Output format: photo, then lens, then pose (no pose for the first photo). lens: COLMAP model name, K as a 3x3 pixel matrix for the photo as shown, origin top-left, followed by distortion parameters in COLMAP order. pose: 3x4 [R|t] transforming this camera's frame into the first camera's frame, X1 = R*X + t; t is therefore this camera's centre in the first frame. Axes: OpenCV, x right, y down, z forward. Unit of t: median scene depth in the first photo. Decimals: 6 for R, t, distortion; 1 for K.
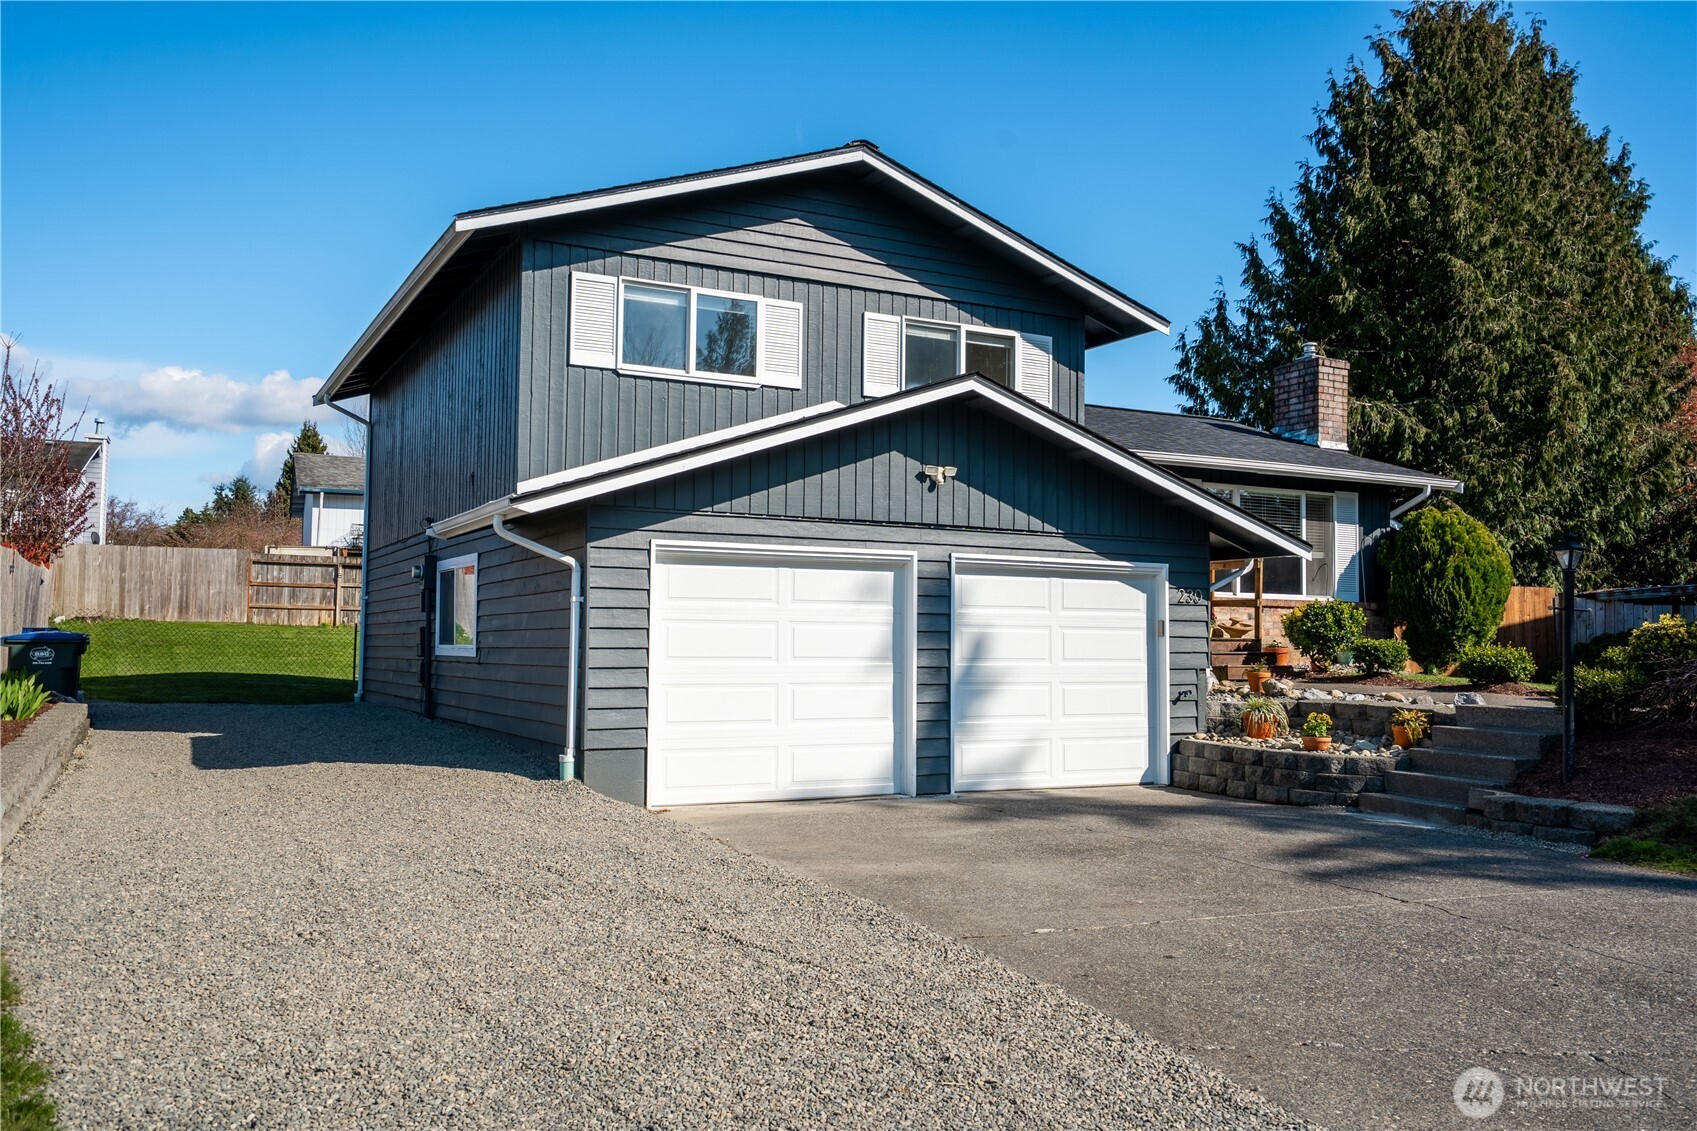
lens RADIAL K [[1402.0, 0, 850.1], [0, 1402.0, 569.7], [0, 0, 1]] dist [0.006076, 0.001118]
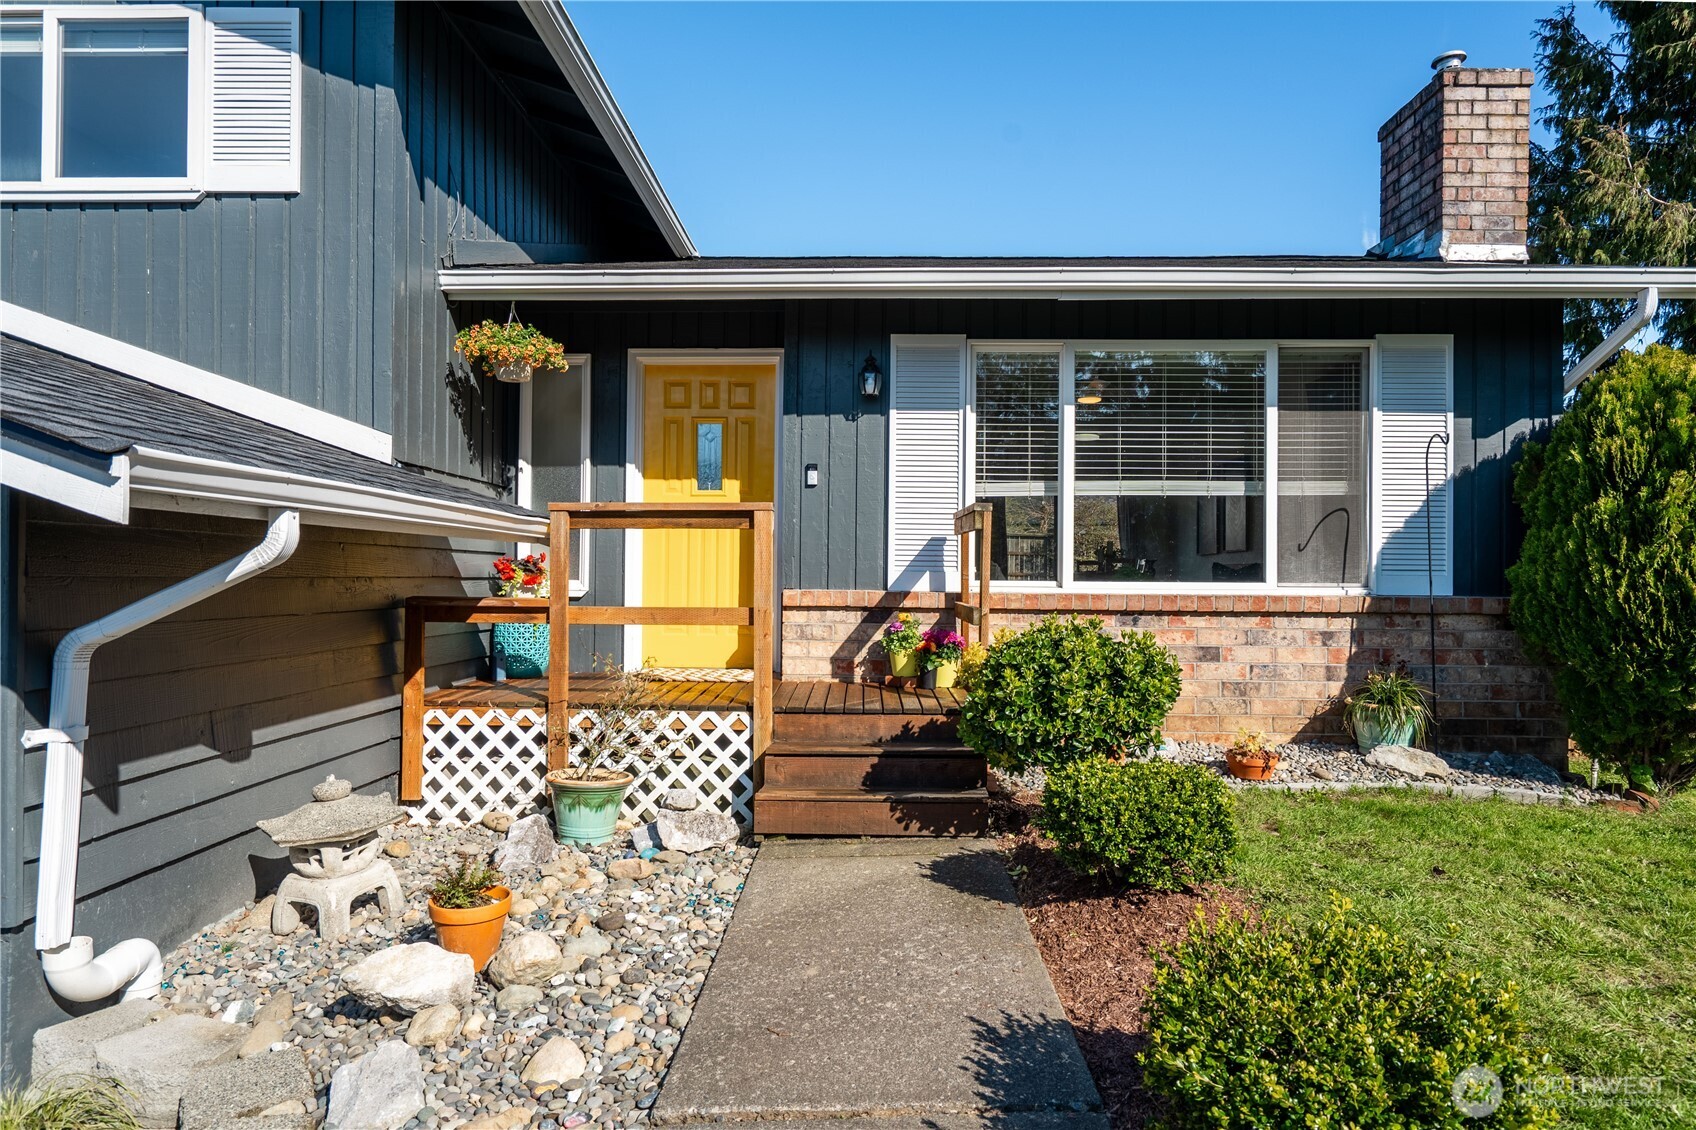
lens RADIAL K [[1026.5, 0, 849.2], [0, 1026.5, 565.7], [0, 0, 1]] dist [0.018379, -0.000414]
pose [[0.874685, -0.014157, -0.484485, 0.356876], [0.032151, 0.999067, 0.028852, -0.000781], [0.483624, -0.040813, 0.874324, 0.647594]]
